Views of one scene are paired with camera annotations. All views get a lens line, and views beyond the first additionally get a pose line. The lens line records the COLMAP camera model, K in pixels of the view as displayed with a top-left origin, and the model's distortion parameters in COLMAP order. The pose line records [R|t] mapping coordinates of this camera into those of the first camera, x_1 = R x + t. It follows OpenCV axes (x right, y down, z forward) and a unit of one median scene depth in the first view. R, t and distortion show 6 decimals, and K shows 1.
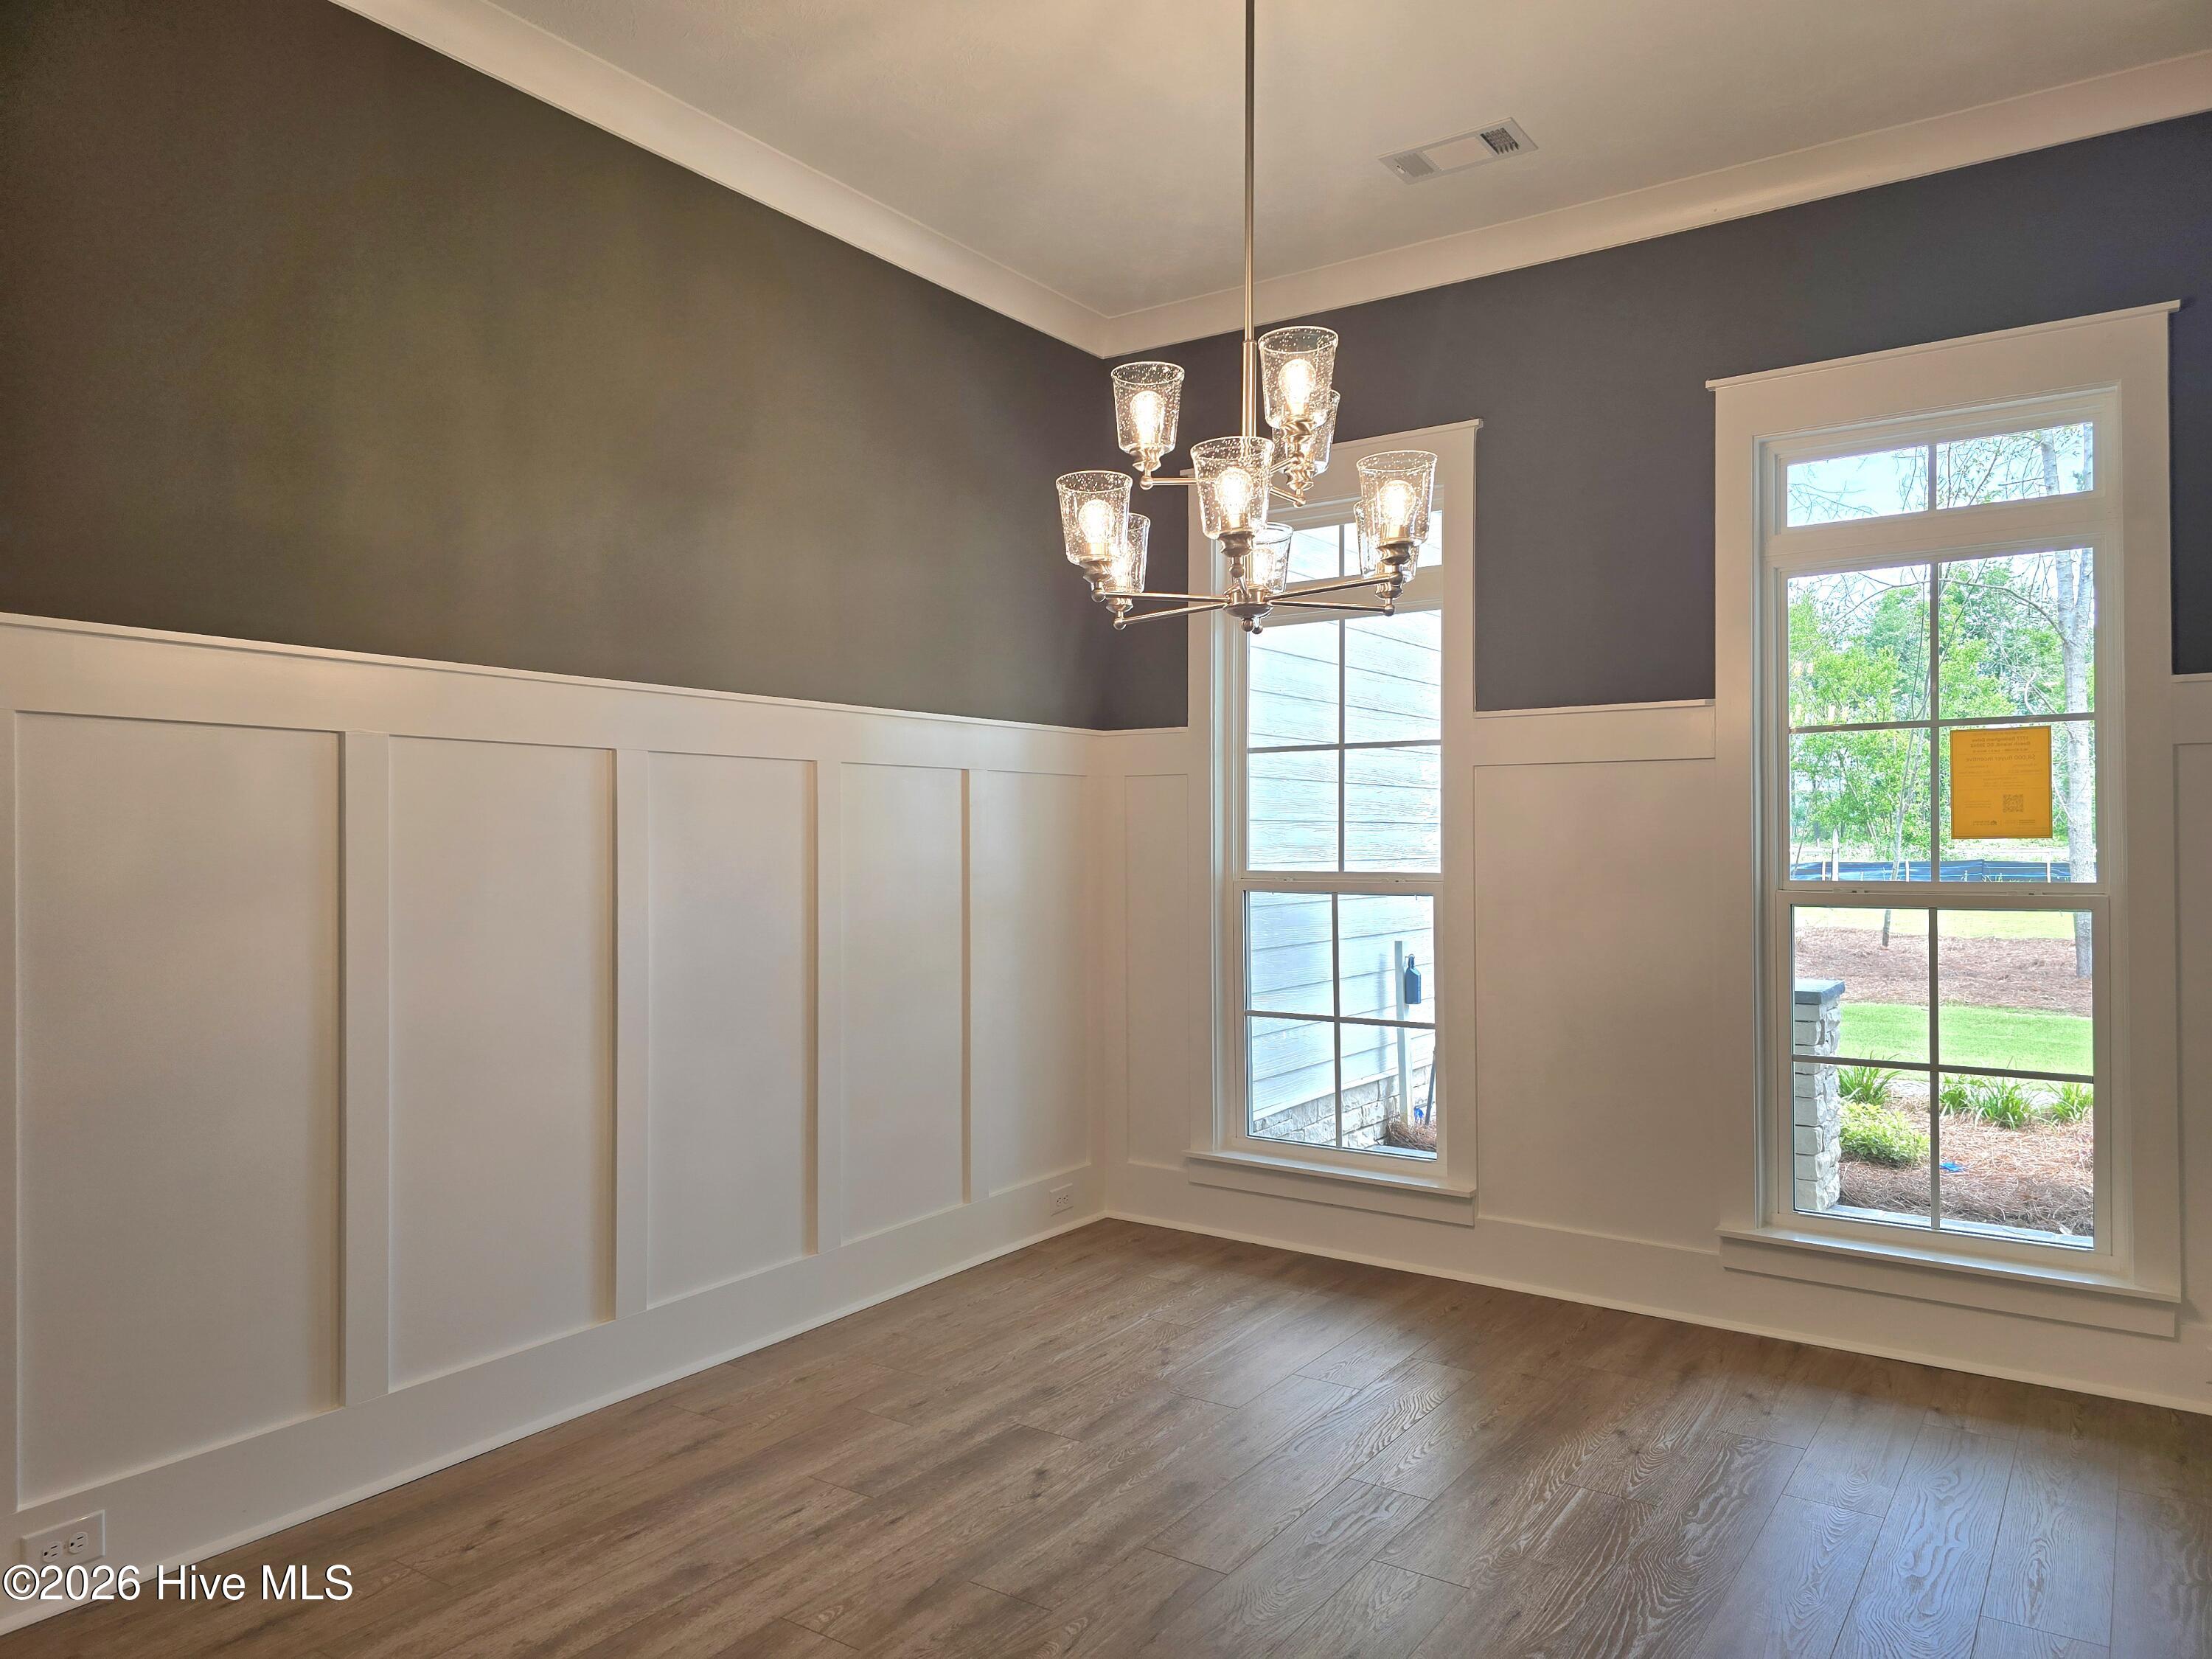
lens RADIAL K [[1486.1, 0, 1114.3], [0, 1486.1, 833.4], [0, 0, 1]] dist [0.076696, -0.068159]
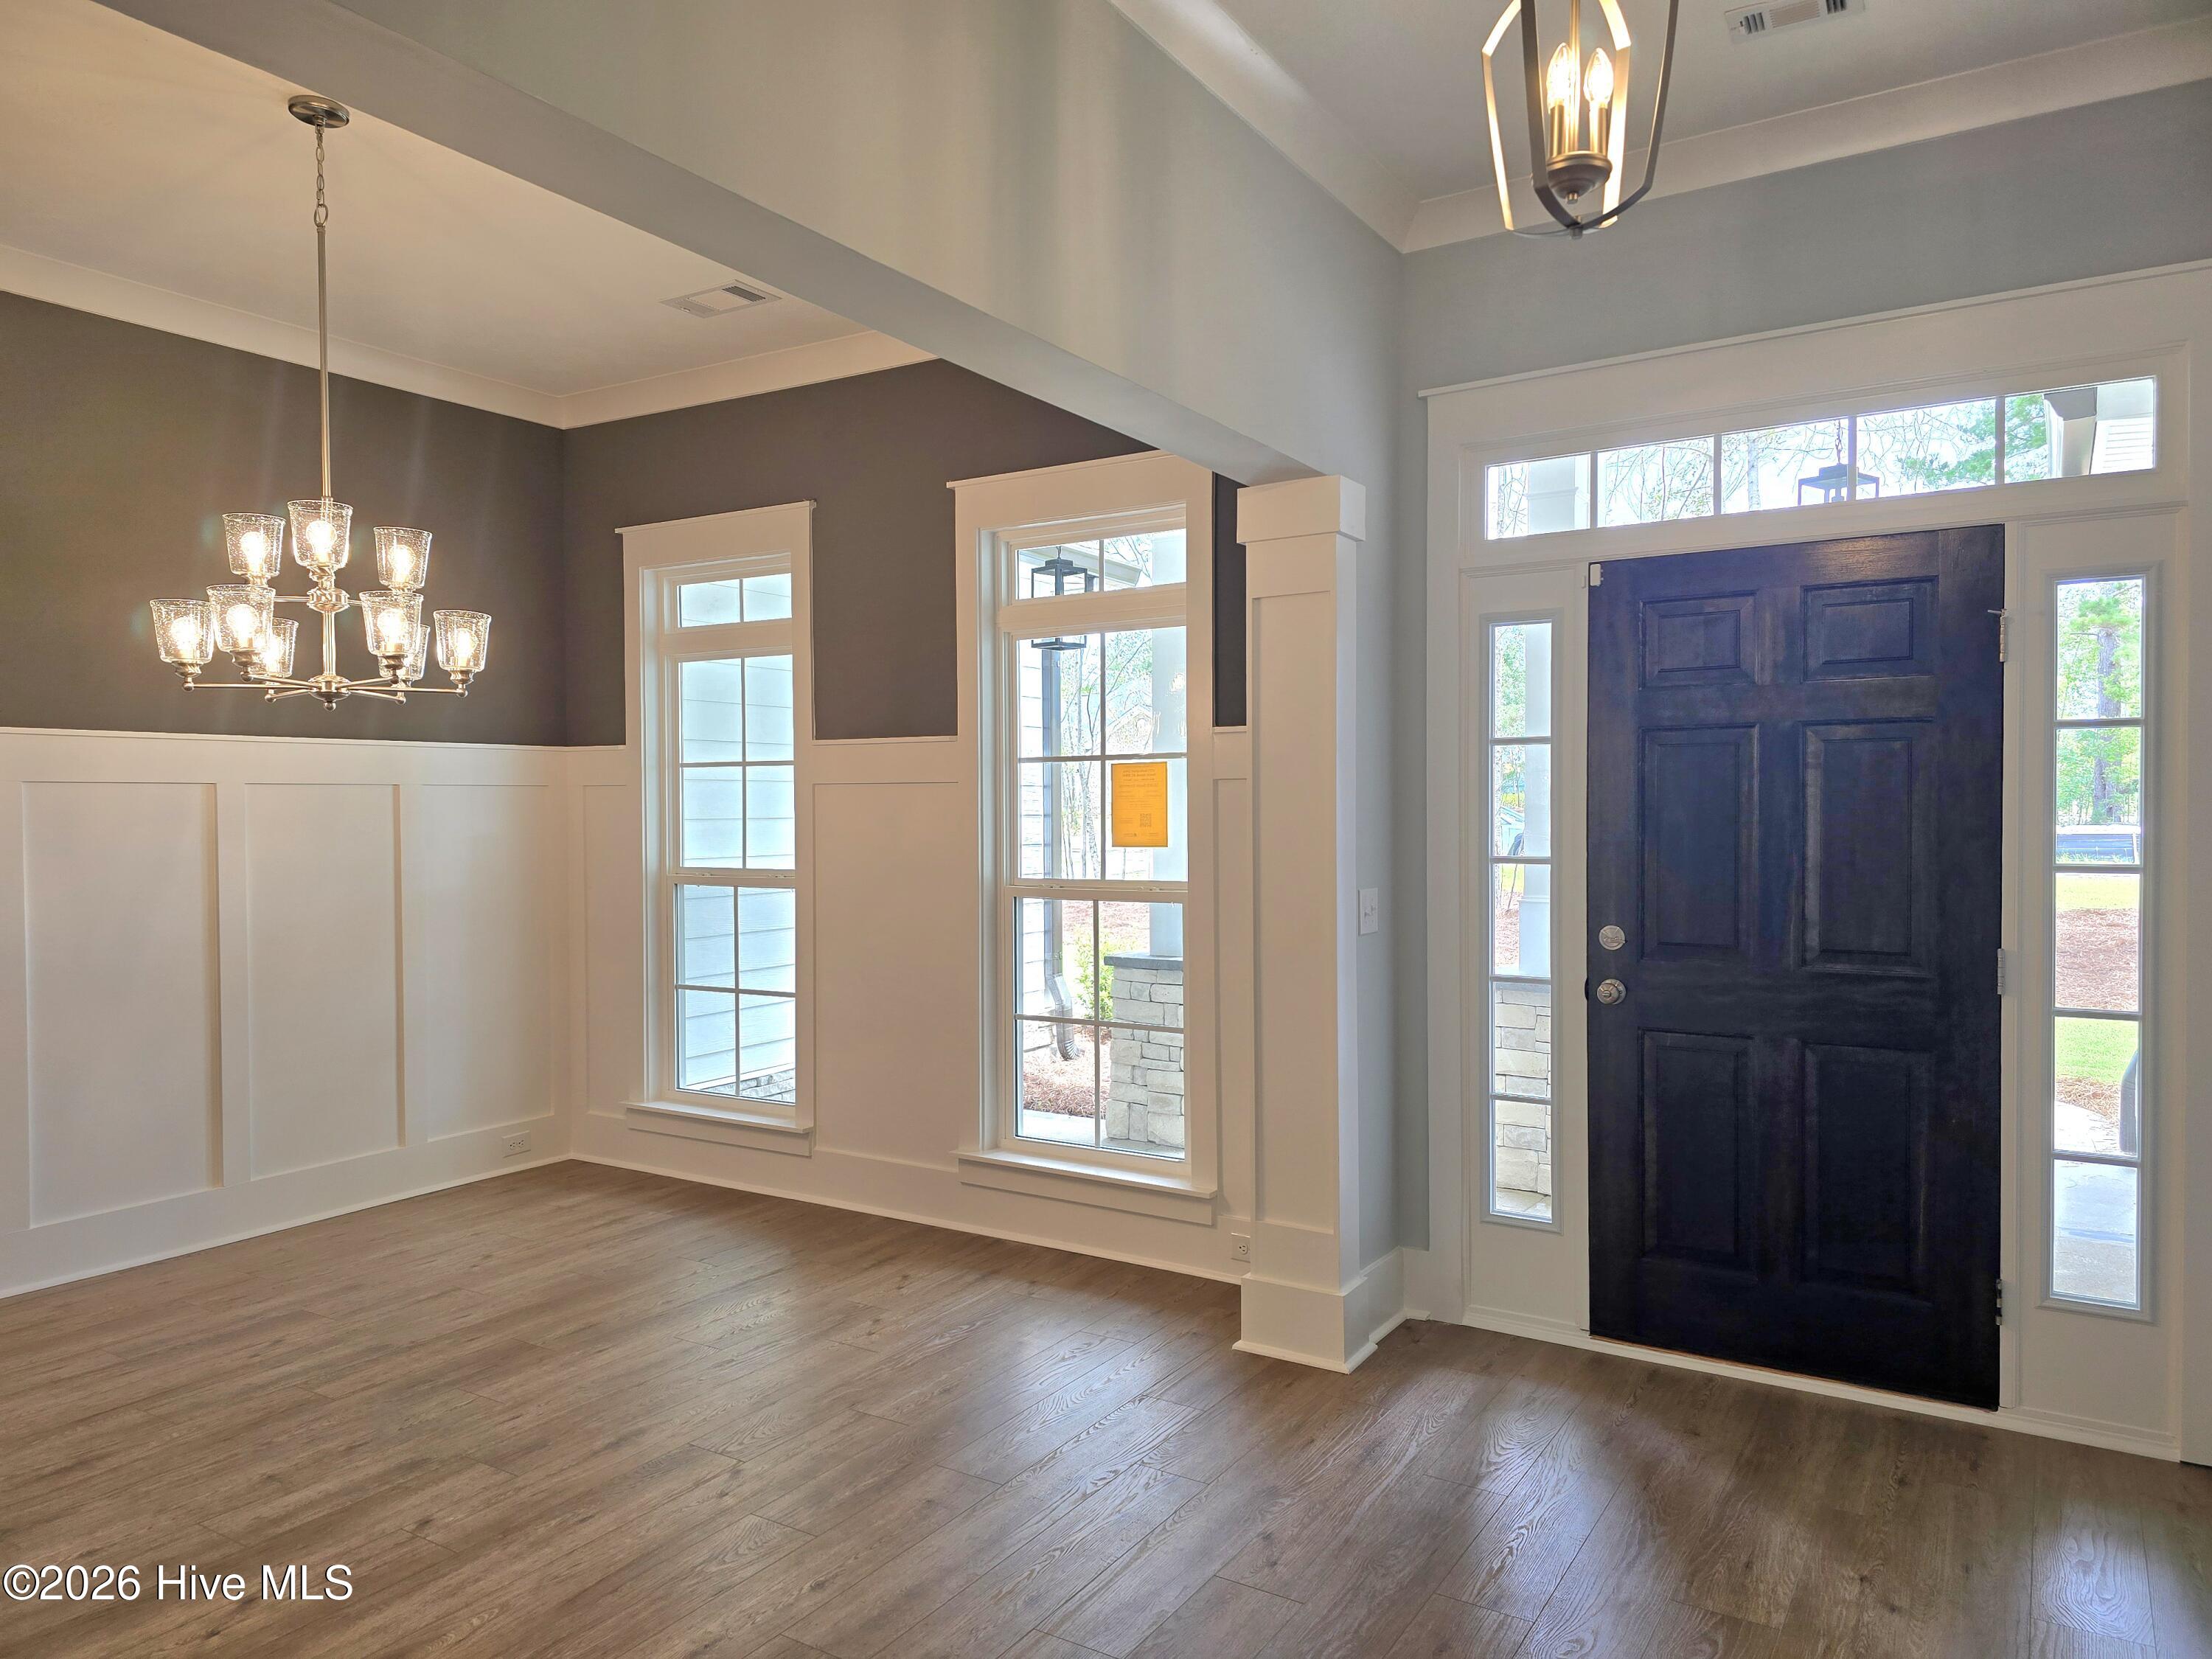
lens RADIAL K [[1486.1, 0, 1114.3], [0, 1486.1, 833.4], [0, 0, 1]] dist [0.076696, -0.068159]
pose [[0.999367, -0.002133, 0.035519, 0.487586], [0.001292, 0.999719, 0.023678, -0.036502], [-0.035559, -0.023617, 0.999088, -0.256641]]
